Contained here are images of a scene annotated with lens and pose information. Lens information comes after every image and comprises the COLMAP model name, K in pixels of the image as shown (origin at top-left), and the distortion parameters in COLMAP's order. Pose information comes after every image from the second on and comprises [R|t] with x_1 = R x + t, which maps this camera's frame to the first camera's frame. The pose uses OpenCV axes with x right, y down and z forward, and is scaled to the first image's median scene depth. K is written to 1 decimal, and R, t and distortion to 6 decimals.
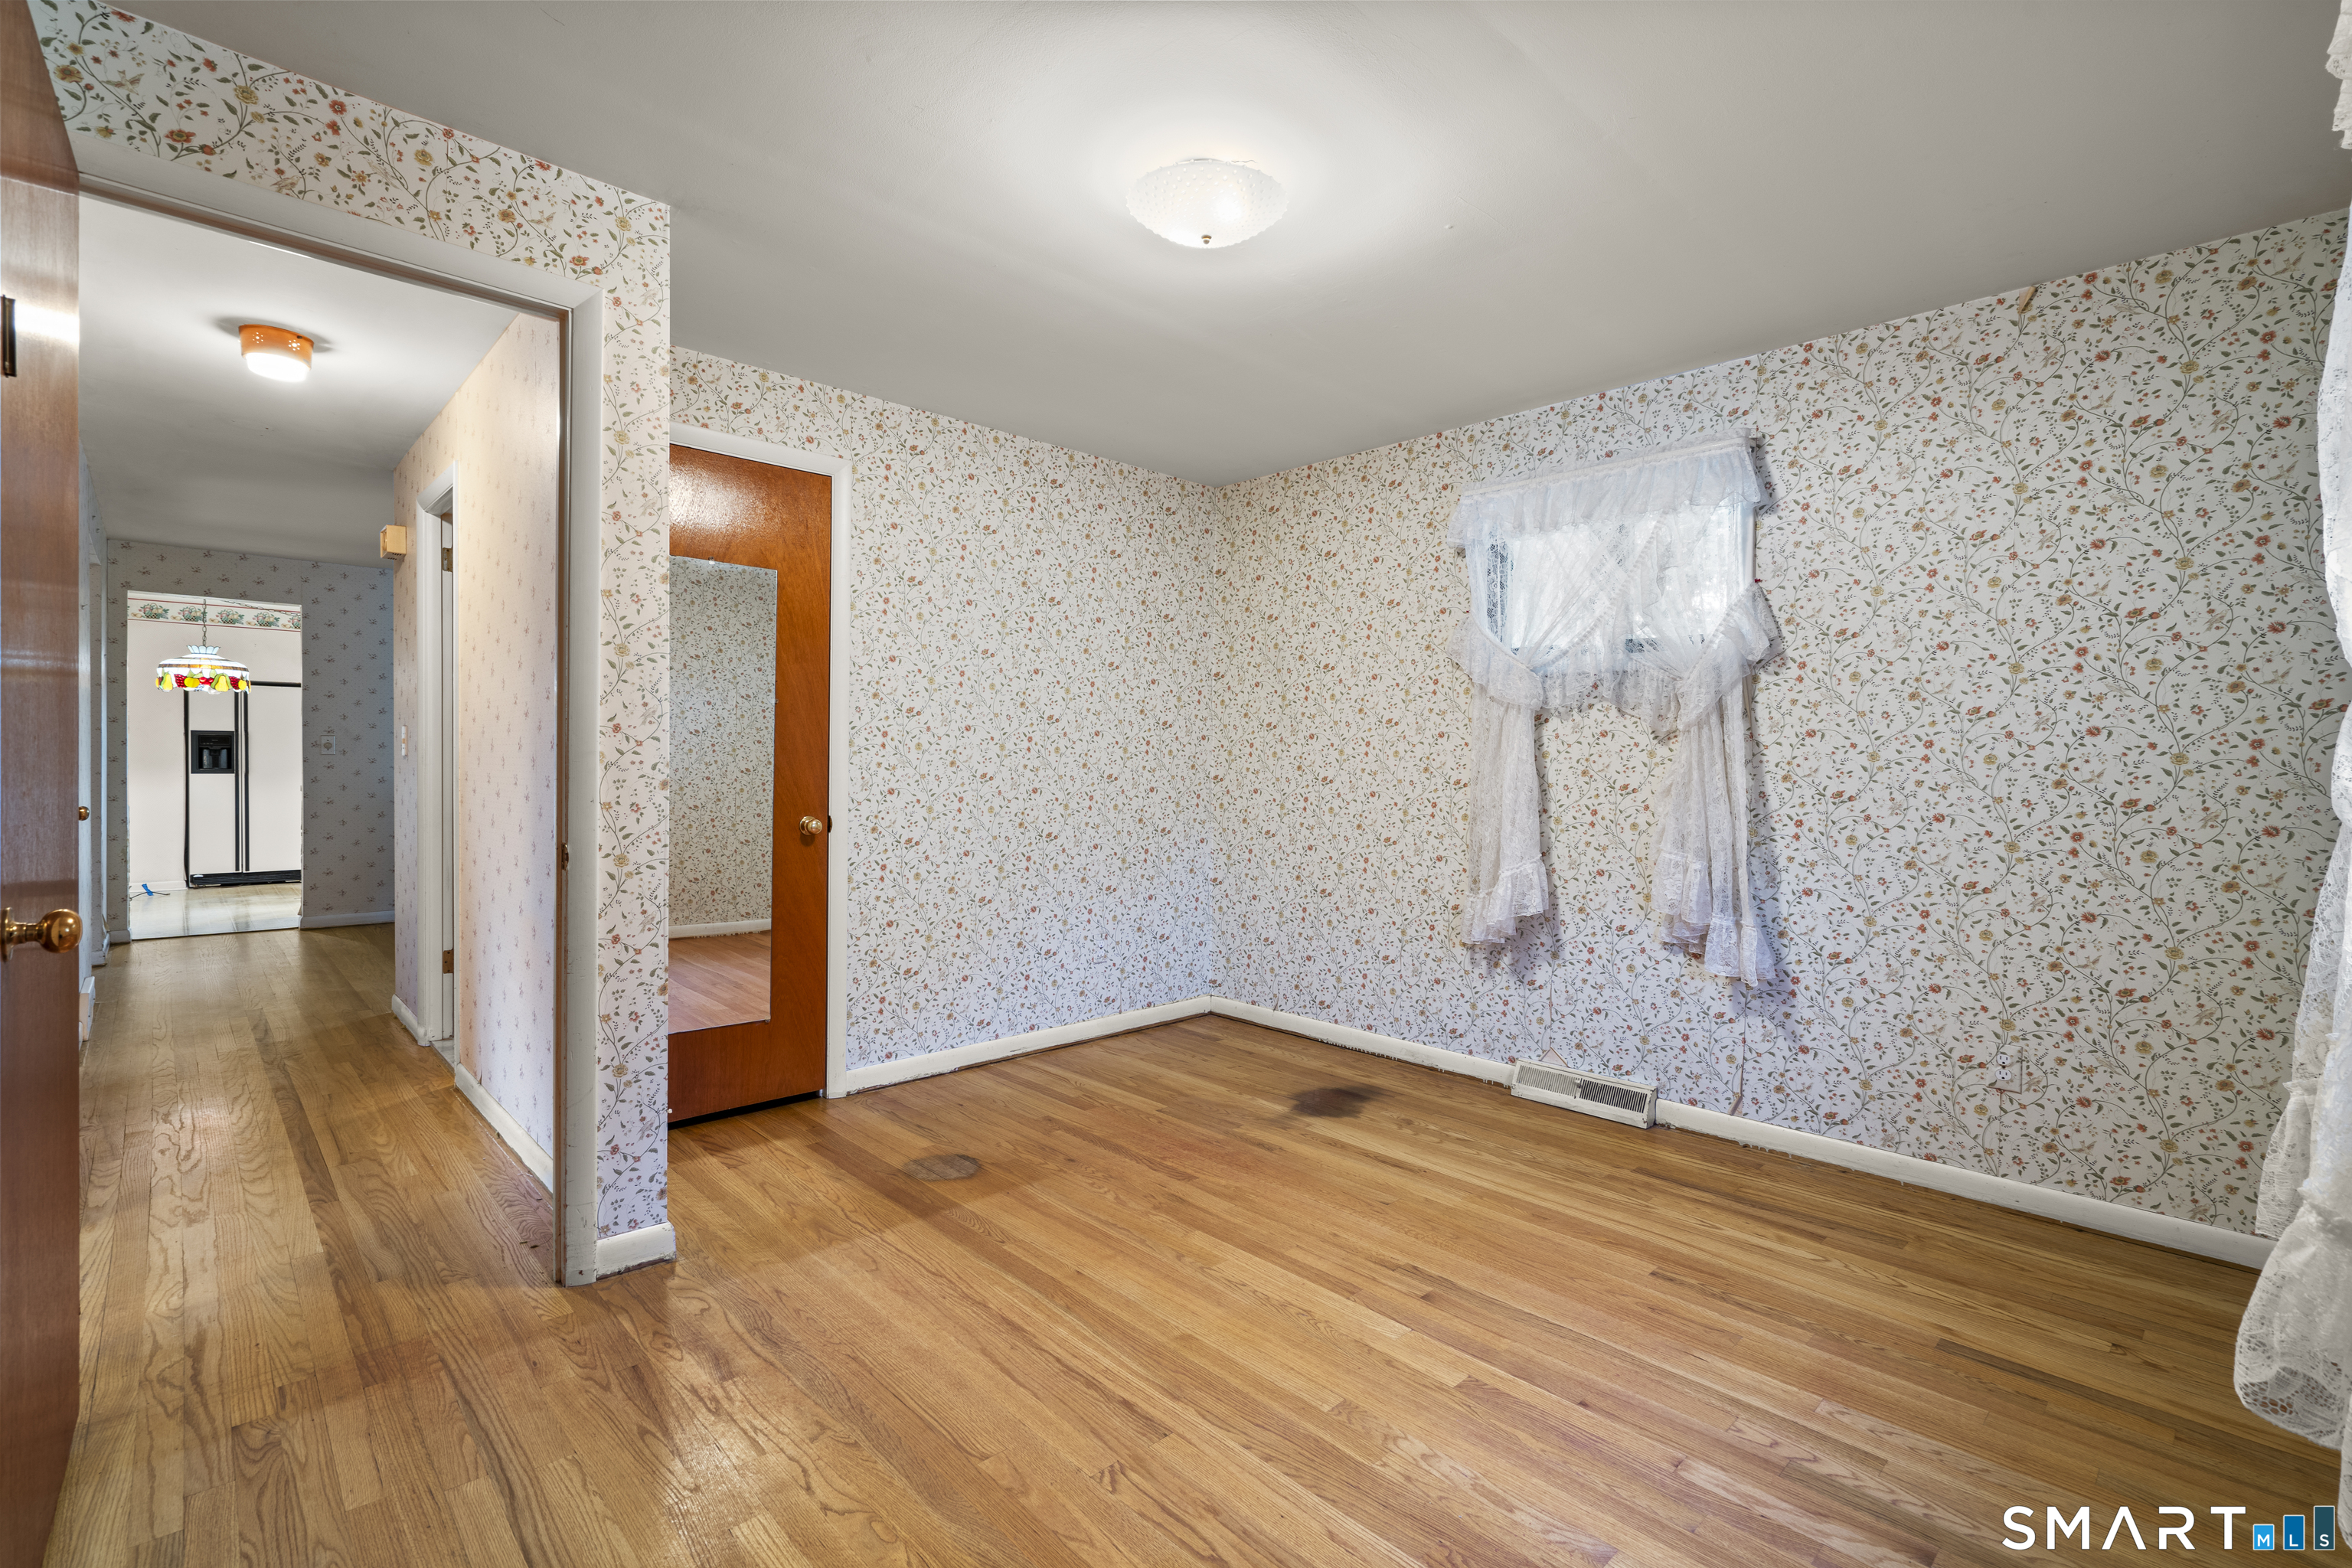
lens RADIAL K [[1065.3, 0, 1163.8], [0, 1065.3, 779.8], [0, 0, 1]] dist [-0.012193, 0.006811]
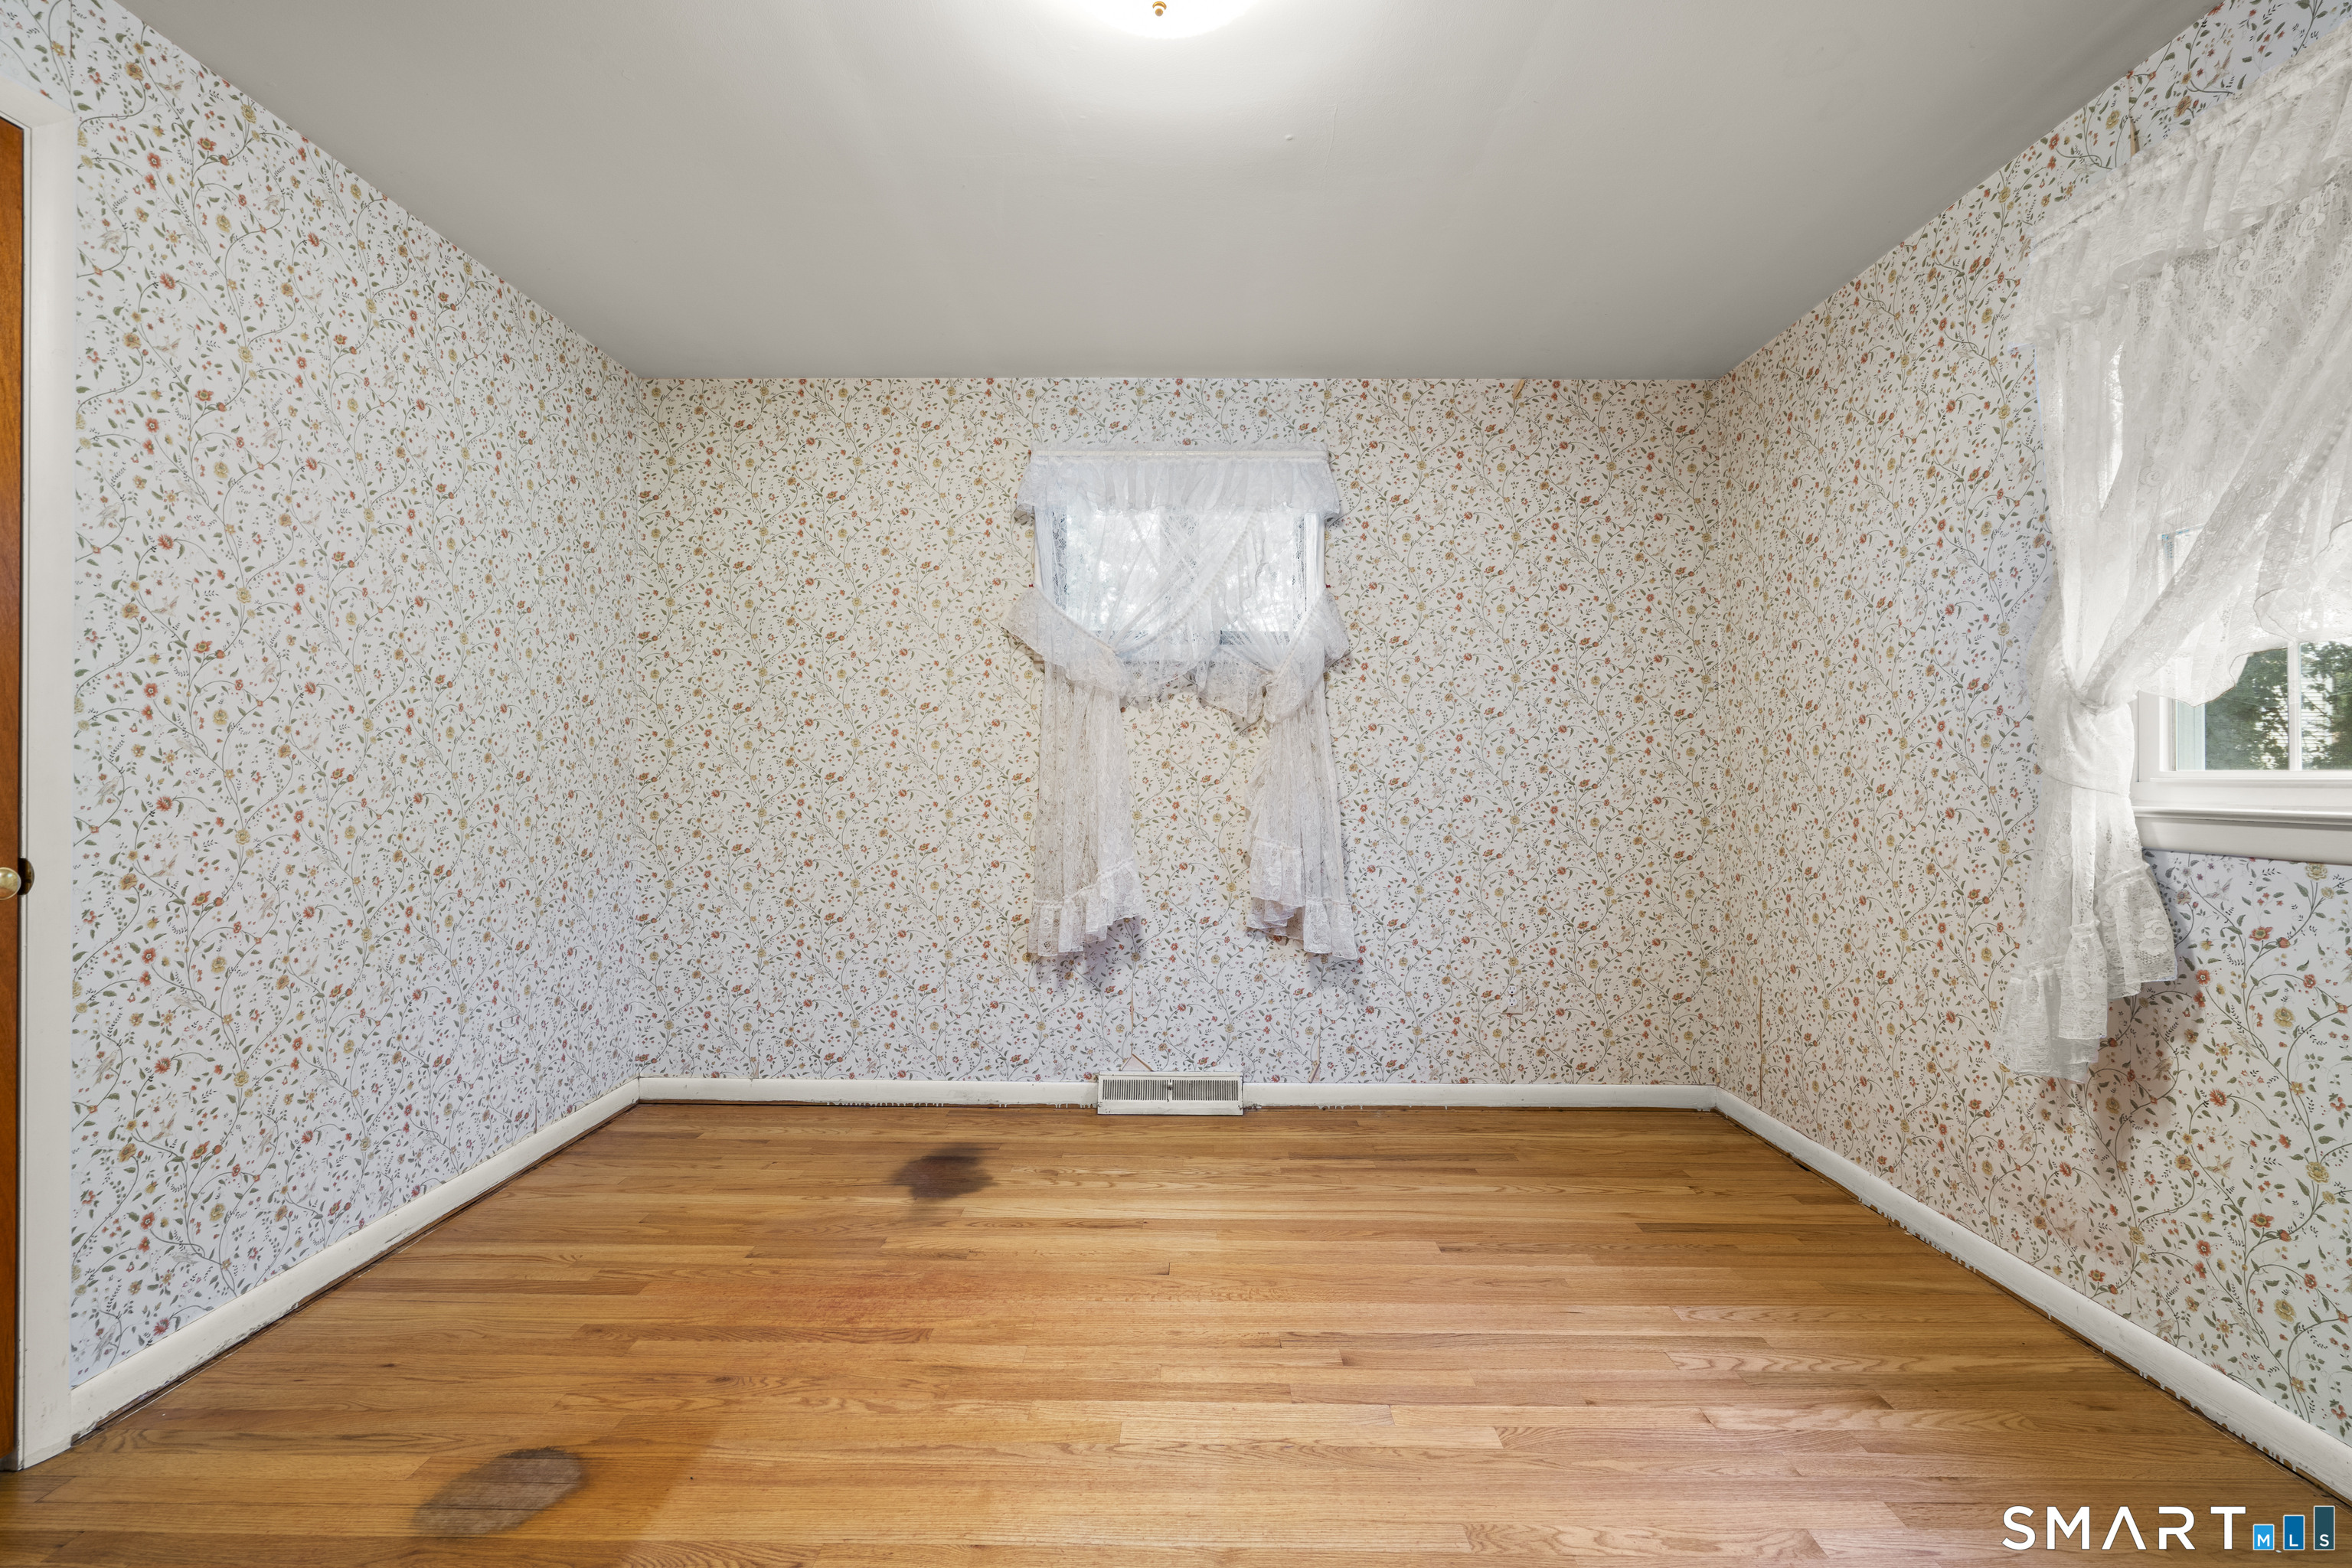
lens RADIAL K [[1065.3, 0, 1163.8], [0, 1065.3, 779.8], [0, 0, 1]] dist [-0.012193, 0.006811]
pose [[0.693285, -0.010635, 0.720585, -0.321737], [0.014774, 0.999891, 0.000543, 0.006990], [-0.720512, 0.010269, 0.693366, 0.341294]]
